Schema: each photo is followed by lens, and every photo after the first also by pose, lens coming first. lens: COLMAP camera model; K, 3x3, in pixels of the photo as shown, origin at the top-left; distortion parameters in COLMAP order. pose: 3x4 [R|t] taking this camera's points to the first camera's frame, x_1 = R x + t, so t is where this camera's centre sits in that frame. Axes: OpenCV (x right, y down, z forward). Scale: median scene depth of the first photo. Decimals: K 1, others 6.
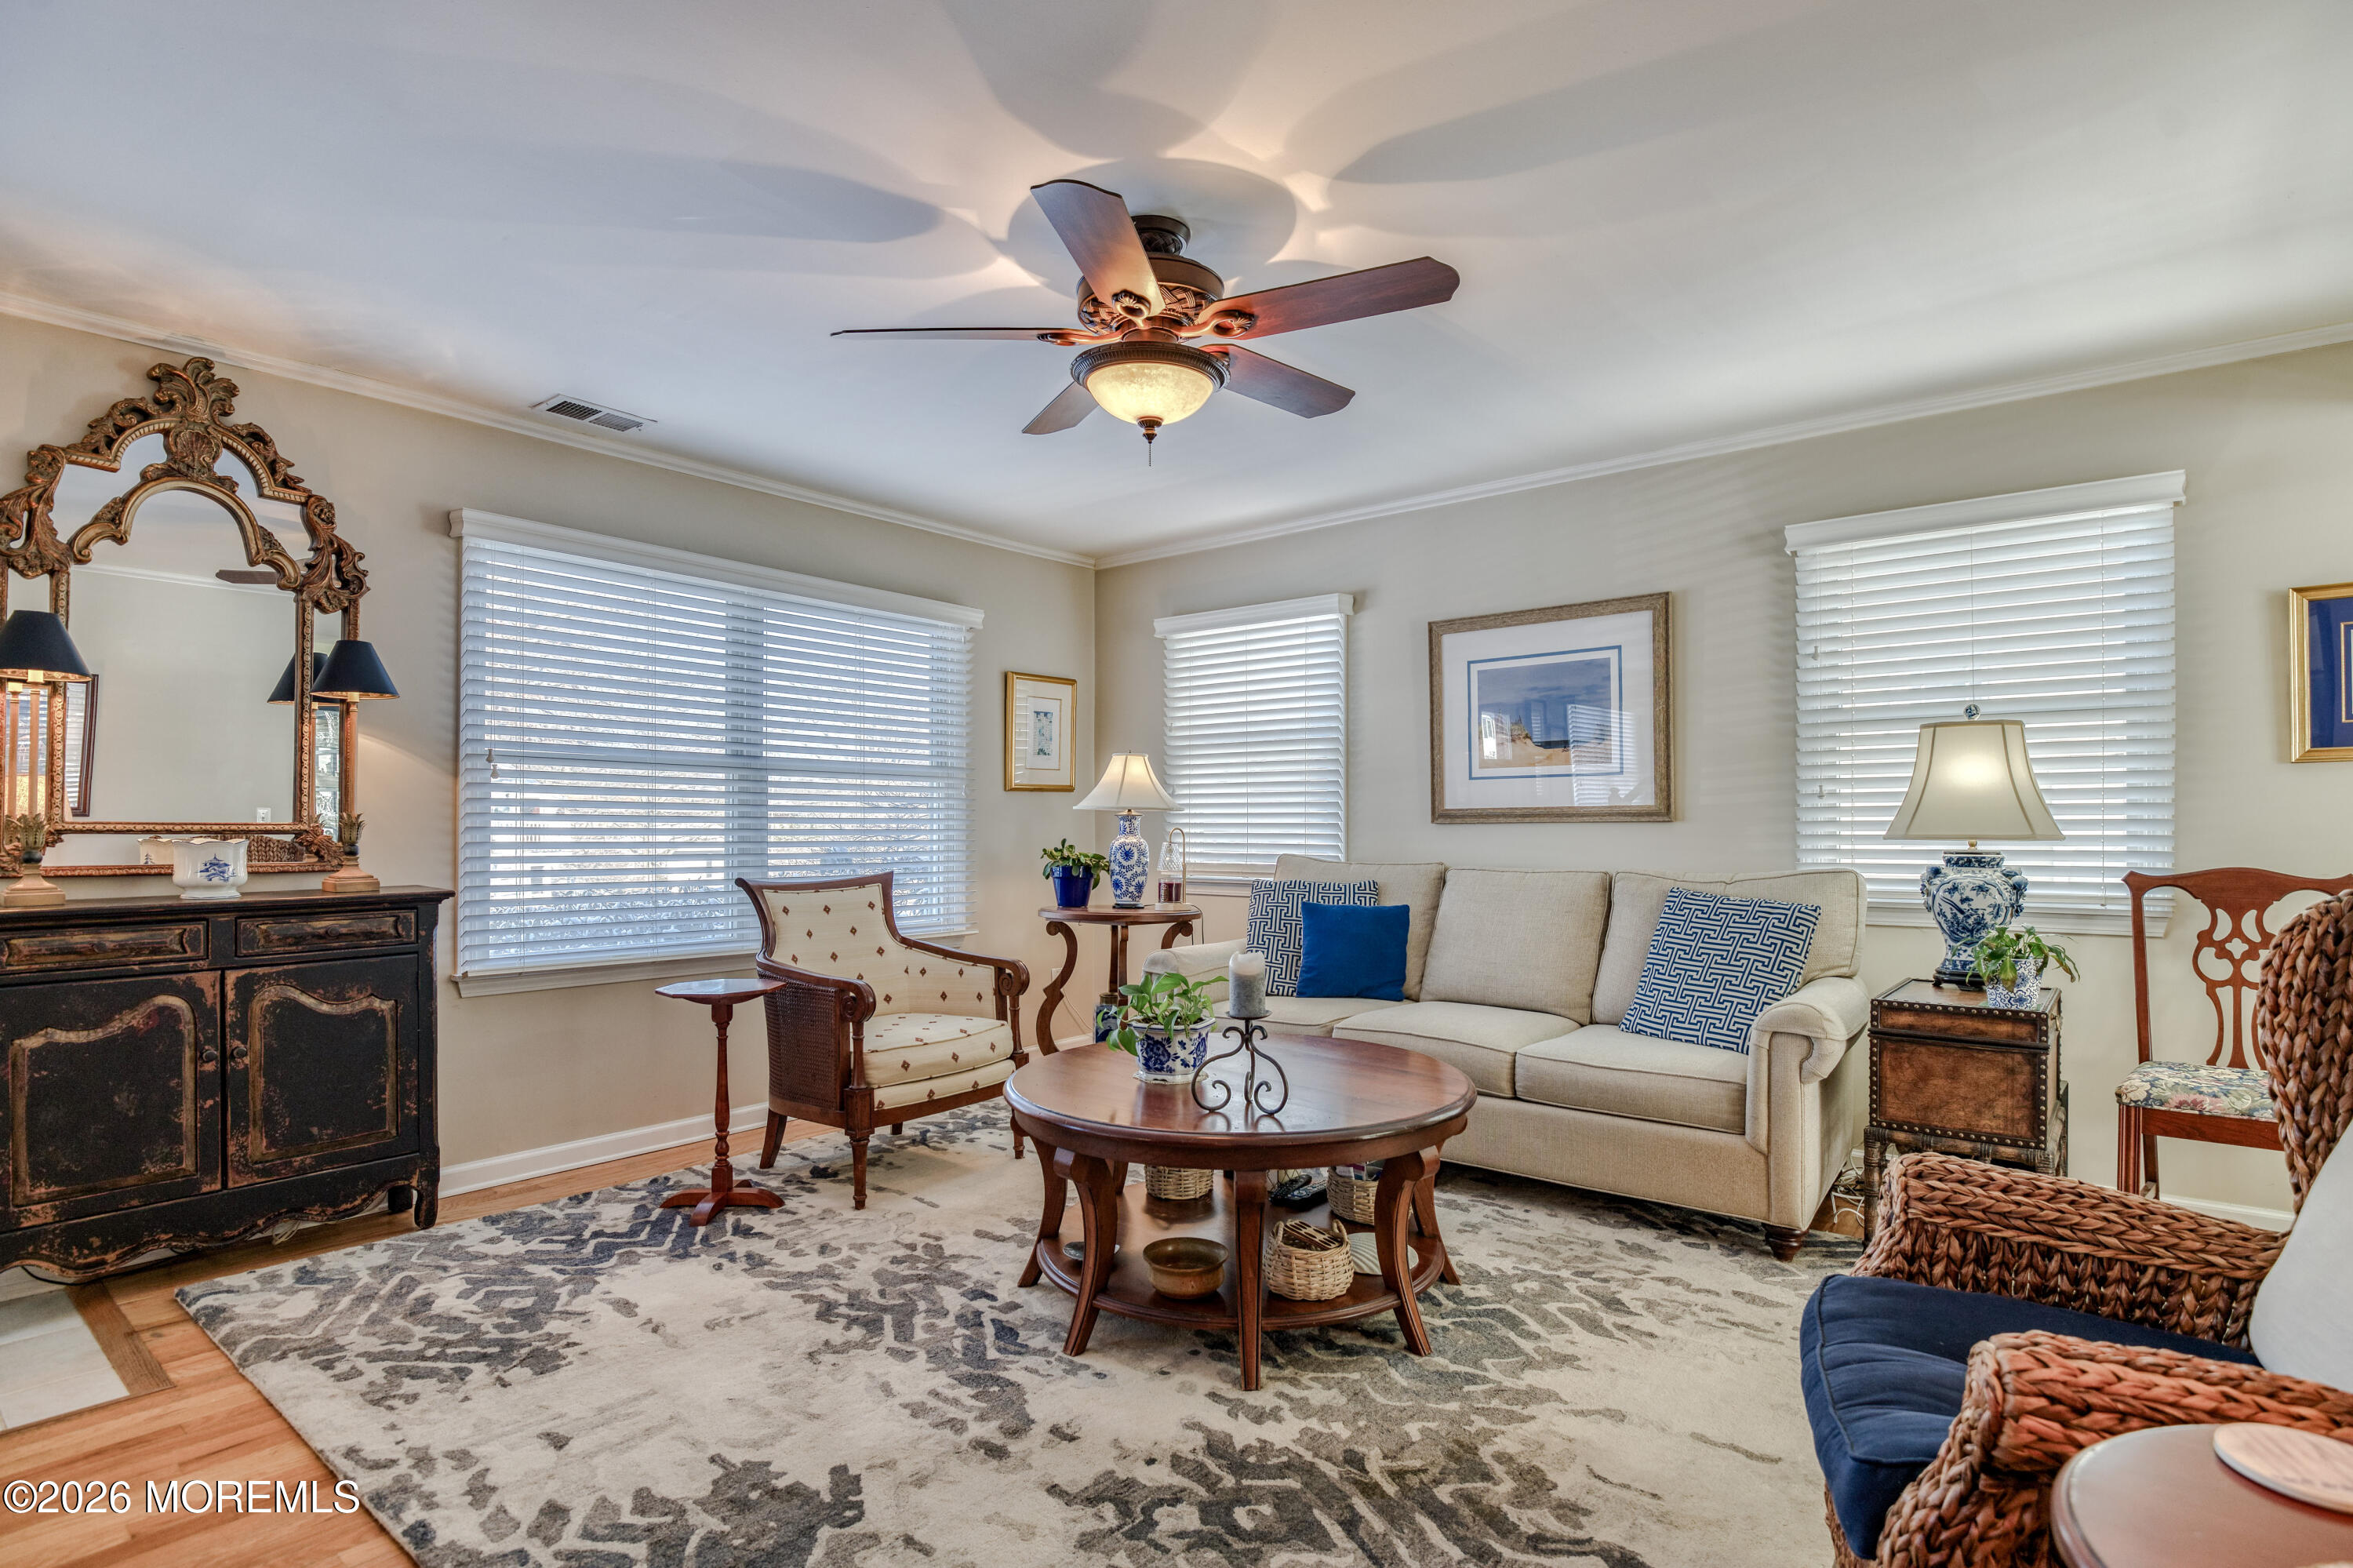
lens RADIAL K [[1164.1, 0, 1186.2], [0, 1164.1, 798.4], [0, 0, 1]] dist [-0.007097, -0.007121]
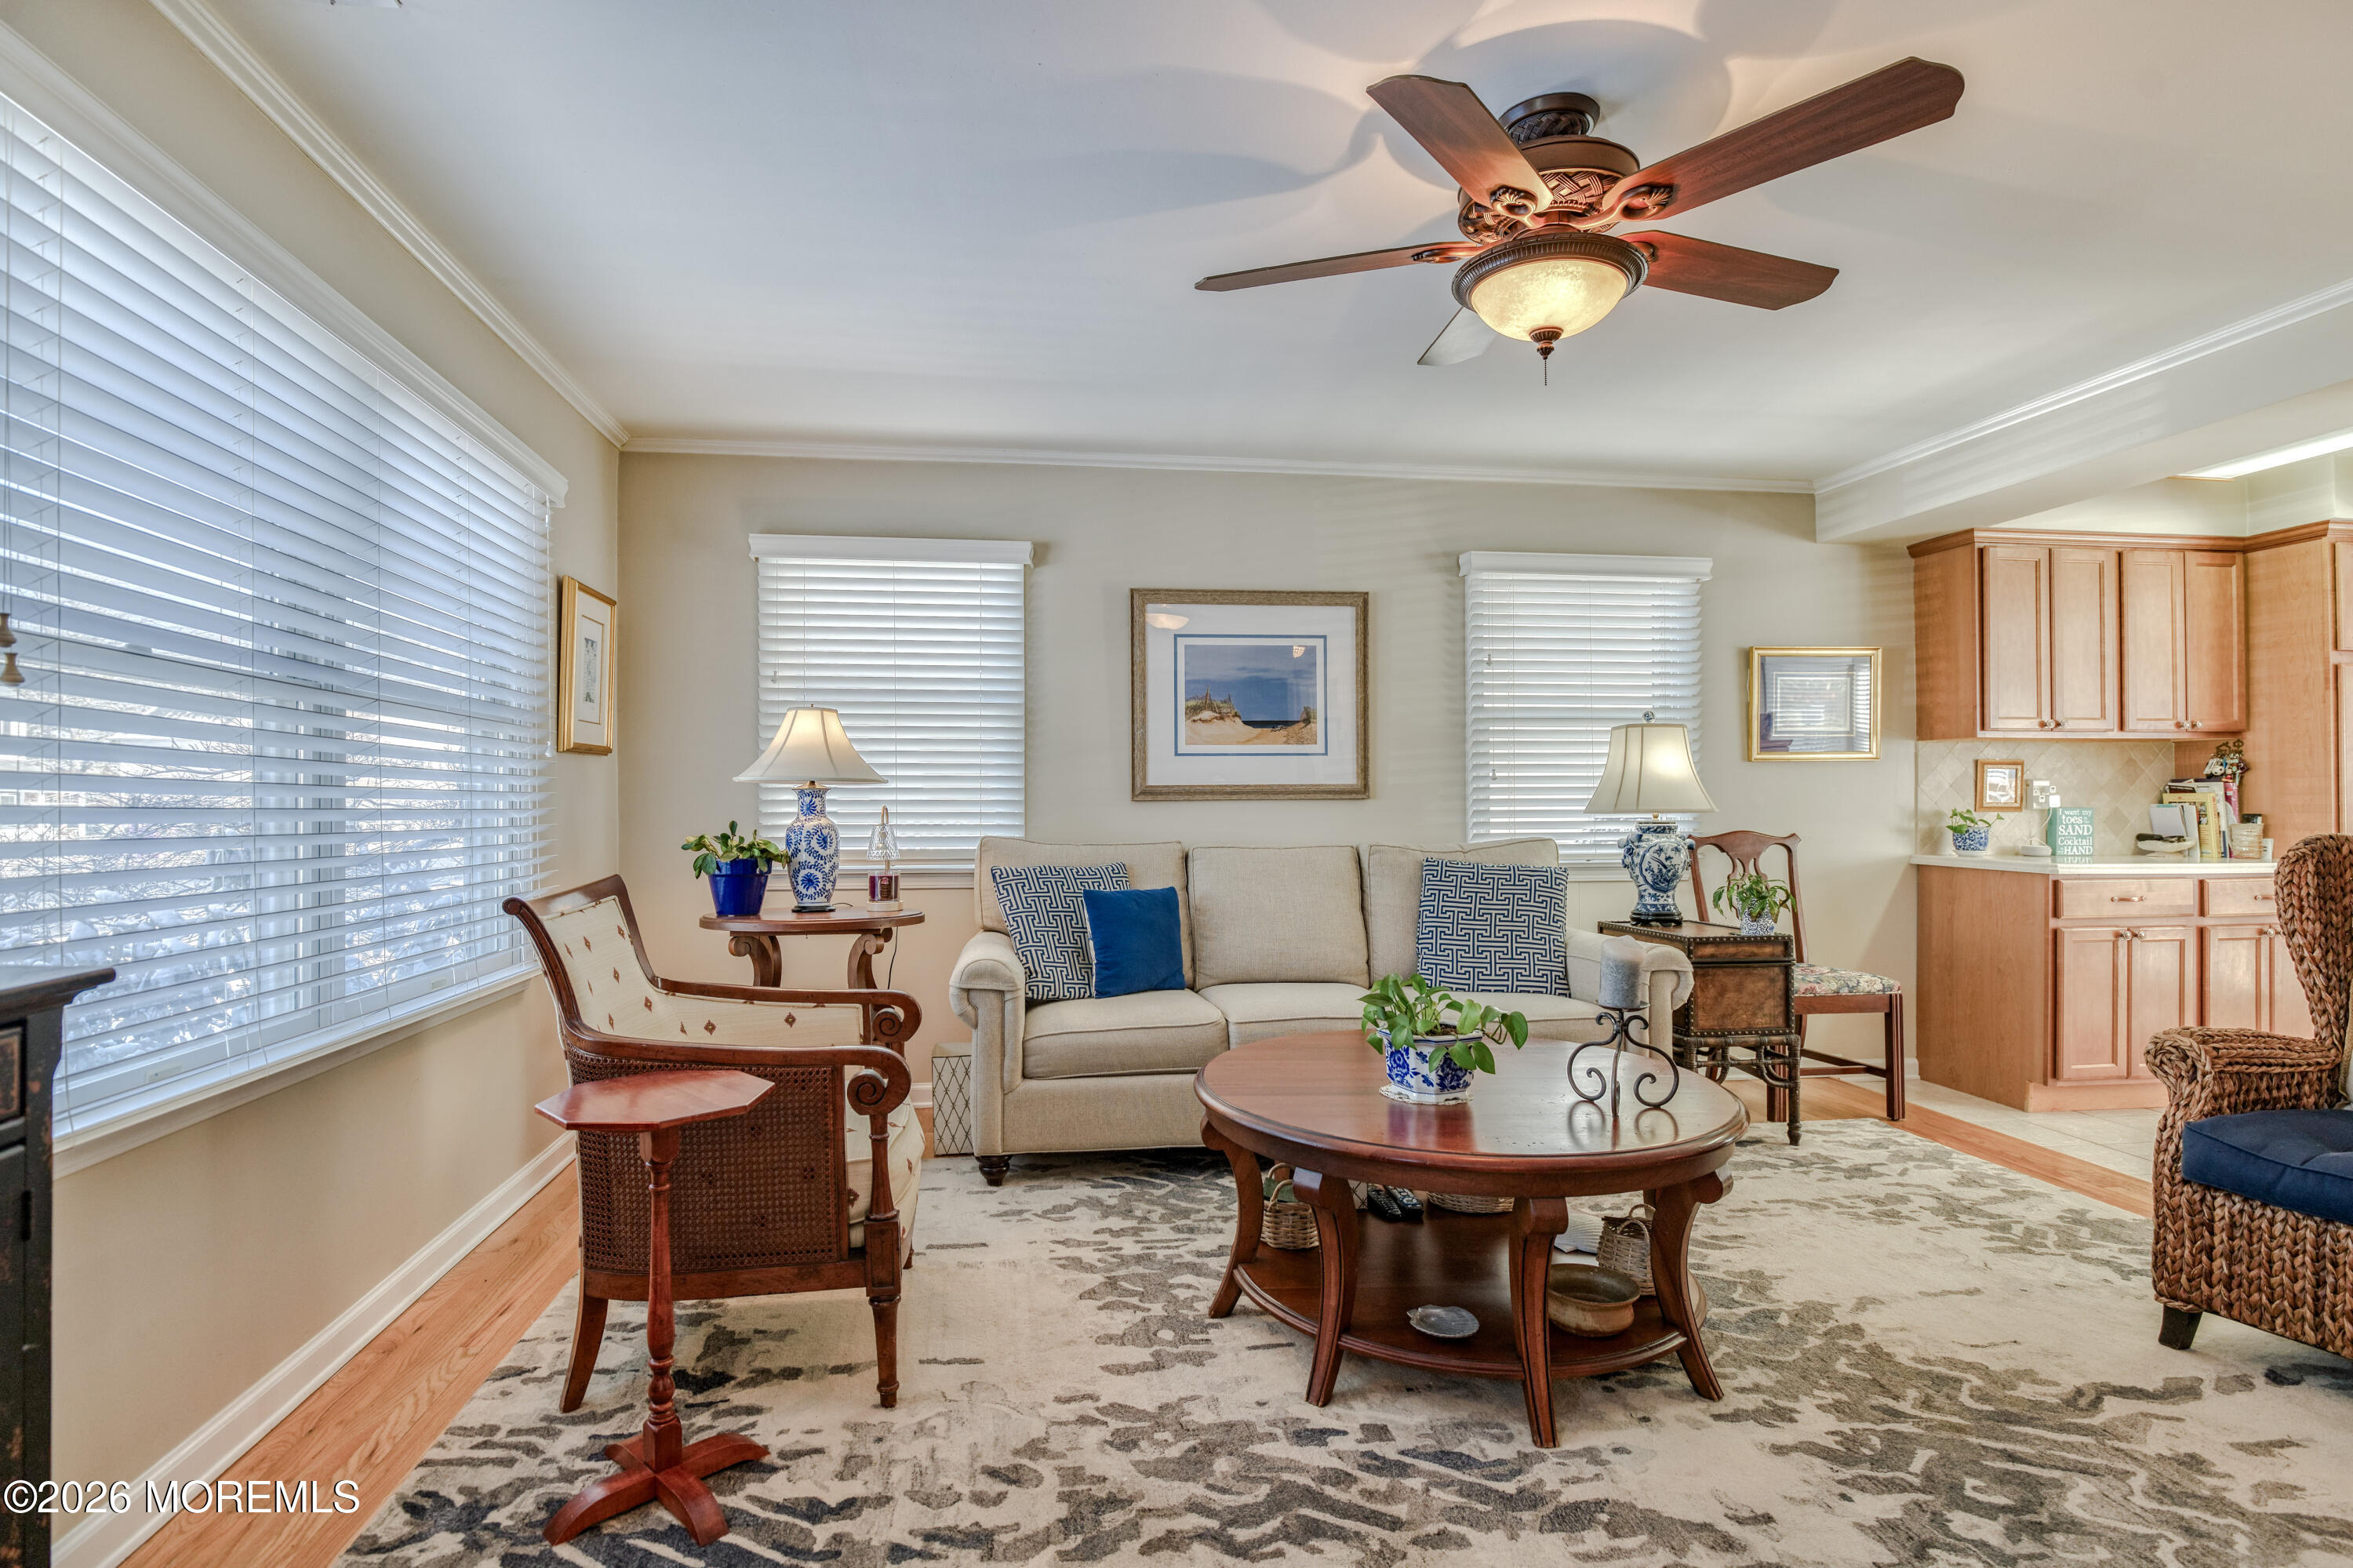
lens RADIAL K [[1164.1, 0, 1116.8], [0, 1164.1, 781.2], [0, 0, 1]] dist [-0.007097, -0.007121]
pose [[0.698817, 0.012167, 0.715197, -0.700672], [-0.015350, 0.999880, -0.002013, 0.011212], [-0.715136, -0.009572, 0.698920, 0.503655]]
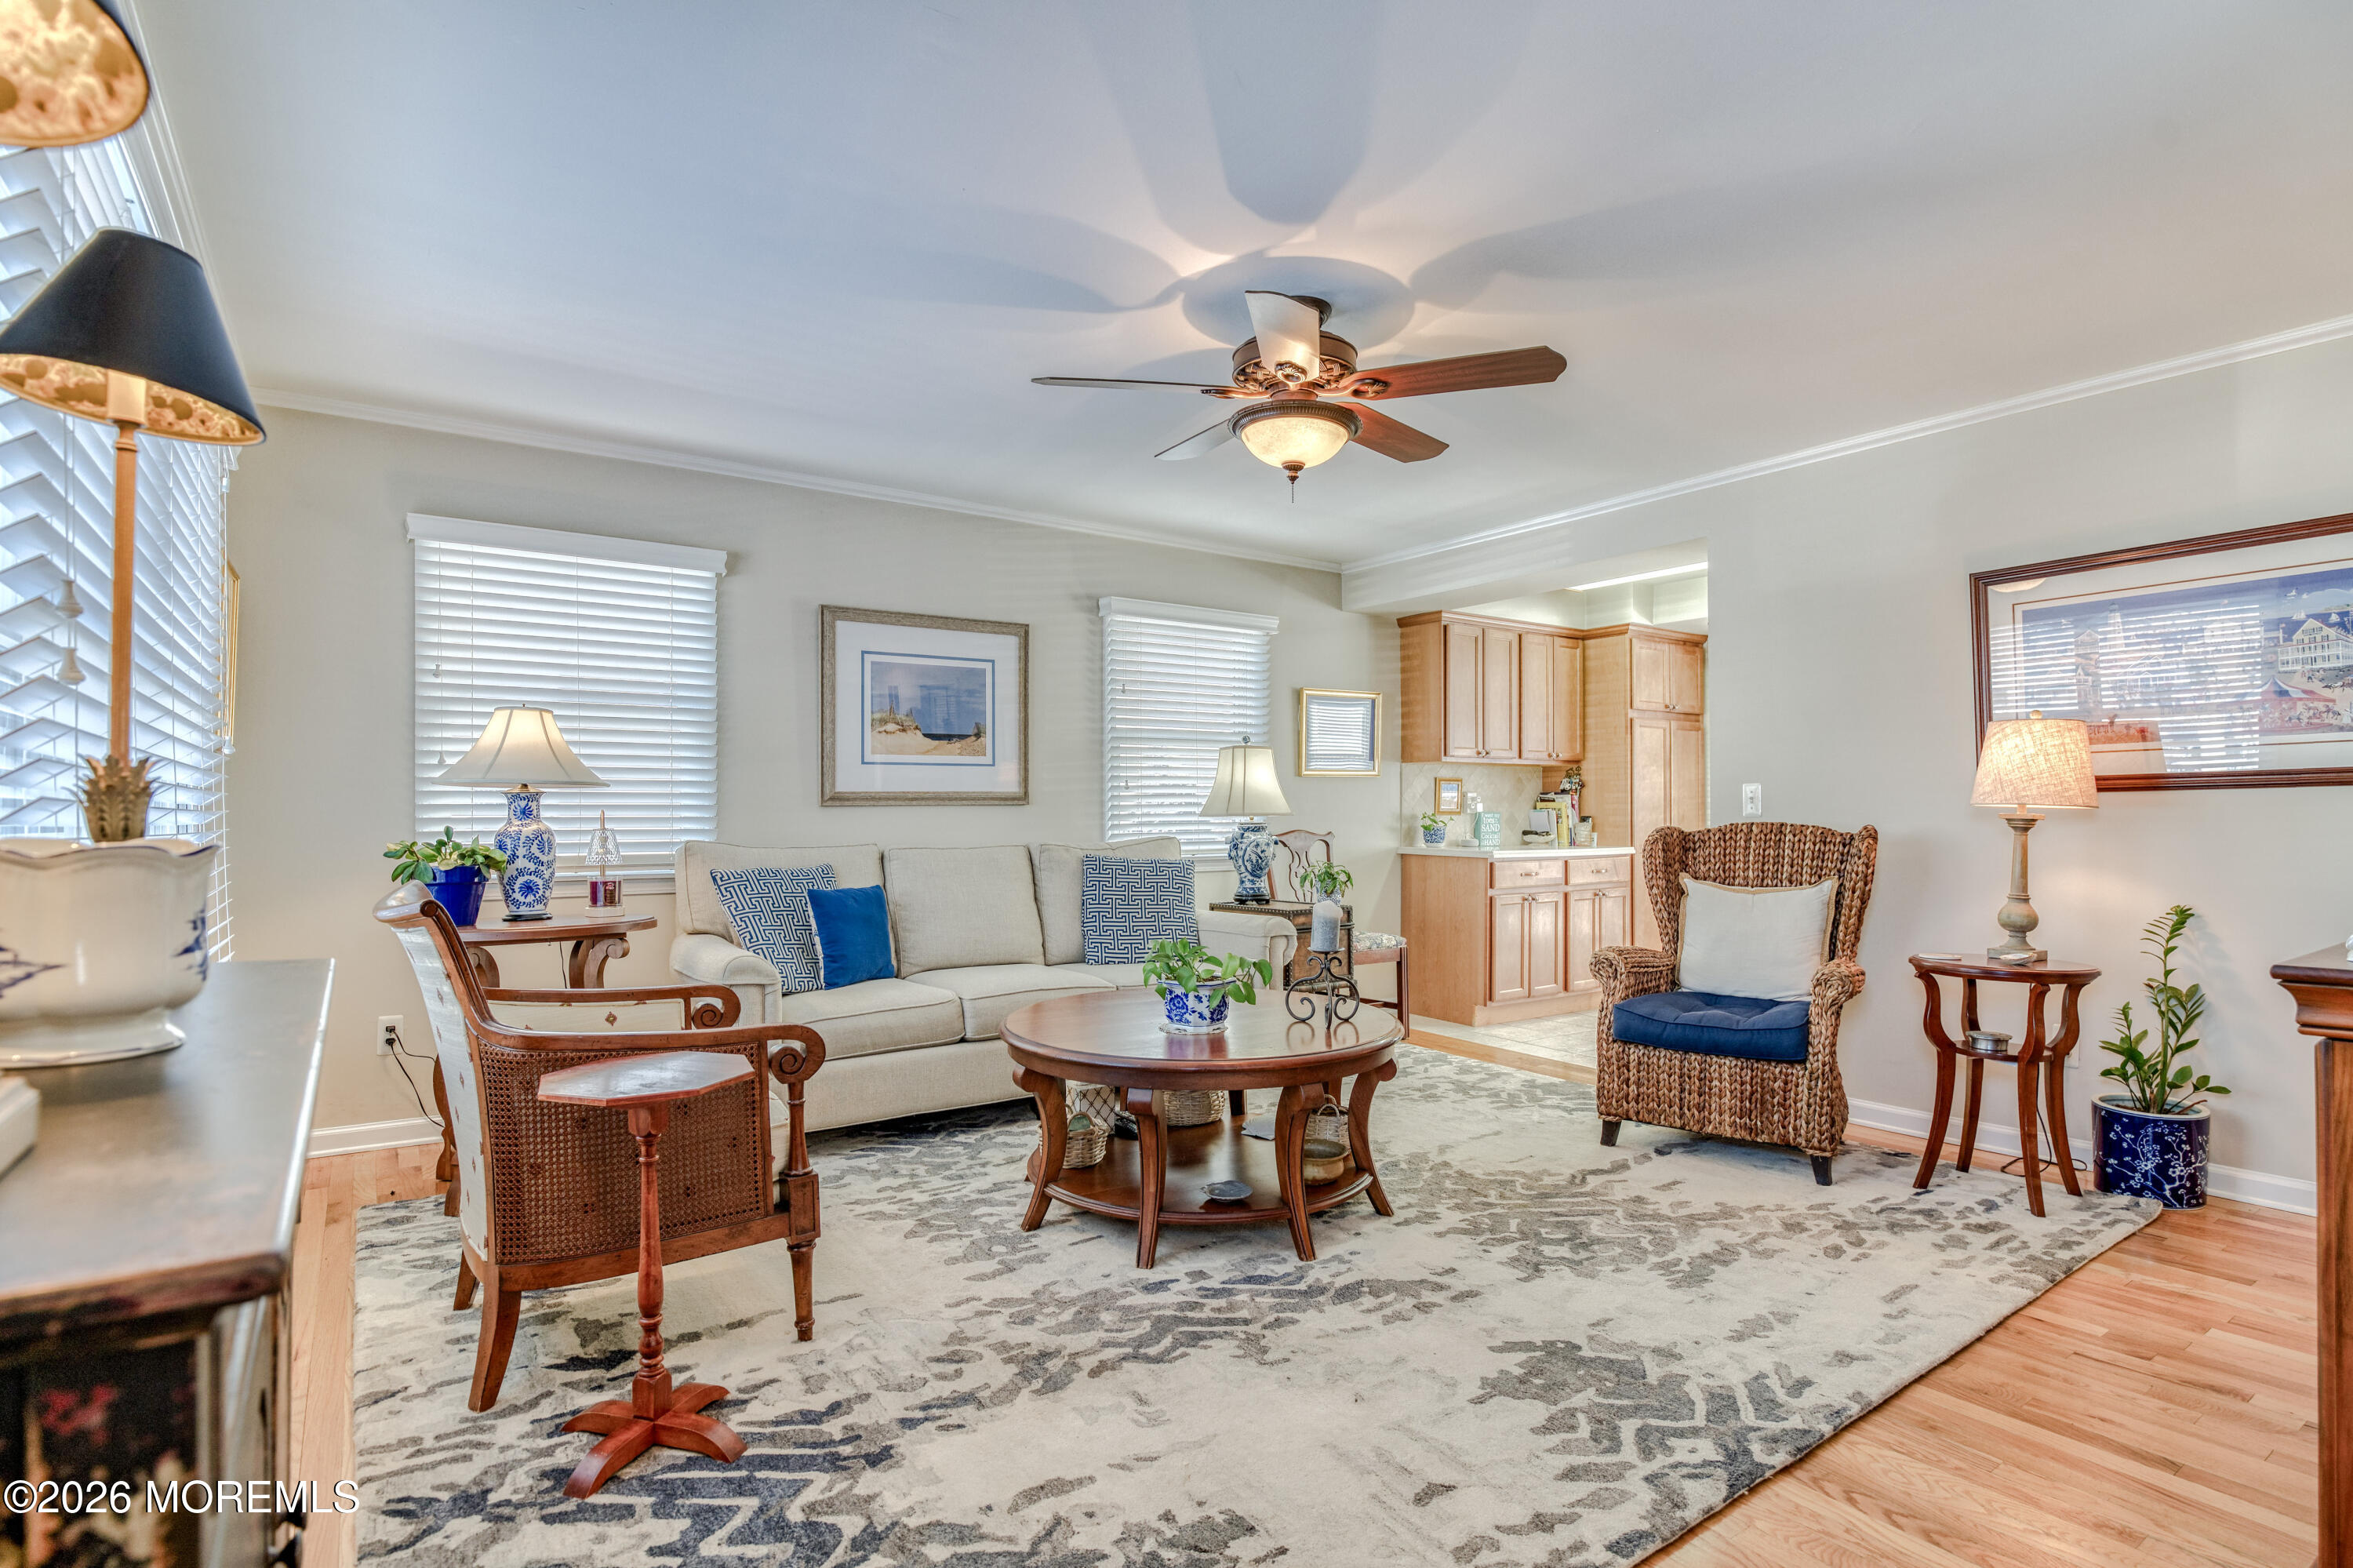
lens RADIAL K [[1164.1, 0, 1162.9], [0, 1164.1, 790.8], [0, 0, 1]] dist [-0.007097, -0.007121]
pose [[0.282737, 0.016277, 0.959059, -0.977199], [-0.019894, 0.999740, -0.011103, 0.019993], [-0.958991, -0.015940, 0.282988, 0.635411]]
